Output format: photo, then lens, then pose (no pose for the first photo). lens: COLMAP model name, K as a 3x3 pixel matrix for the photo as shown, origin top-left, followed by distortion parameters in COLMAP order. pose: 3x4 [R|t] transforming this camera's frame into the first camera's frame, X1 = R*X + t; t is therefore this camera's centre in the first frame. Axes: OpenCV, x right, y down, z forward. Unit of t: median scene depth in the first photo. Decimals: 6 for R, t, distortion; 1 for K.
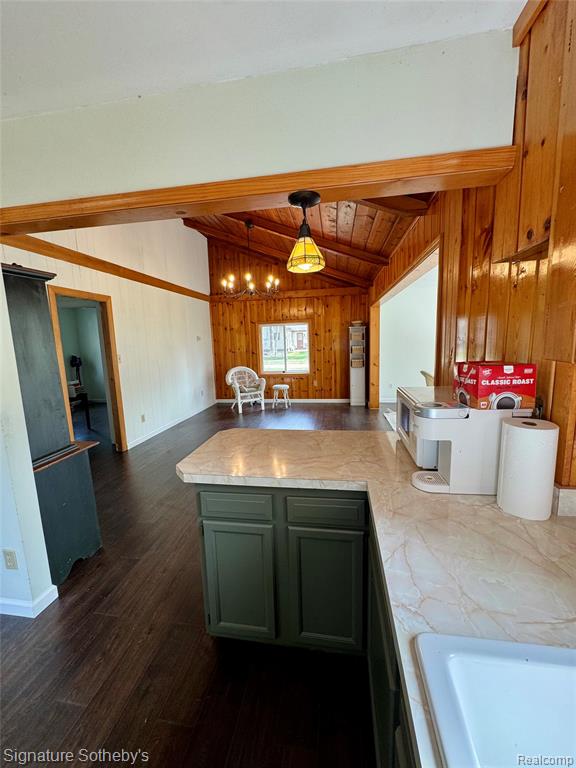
lens RADIAL K [[305.8, 0, 287.1], [0, 305.8, 385.7], [0, 0, 1]] dist [-0.001004, -0.000057]
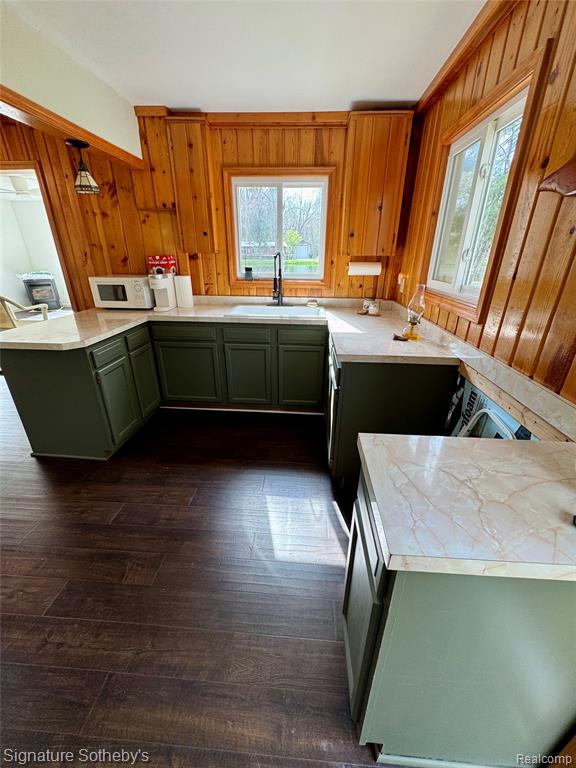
lens RADIAL K [[305.8, 0, 288.2], [0, 305.8, 381.4], [0, 0, 1]] dist [-0.001004, -0.000057]
pose [[-0.096365, -0.364290, 0.926287, -0.349363], [0.151354, 0.914432, 0.375374, 0.016028], [-0.983771, 0.176370, -0.032983, 0.035415]]
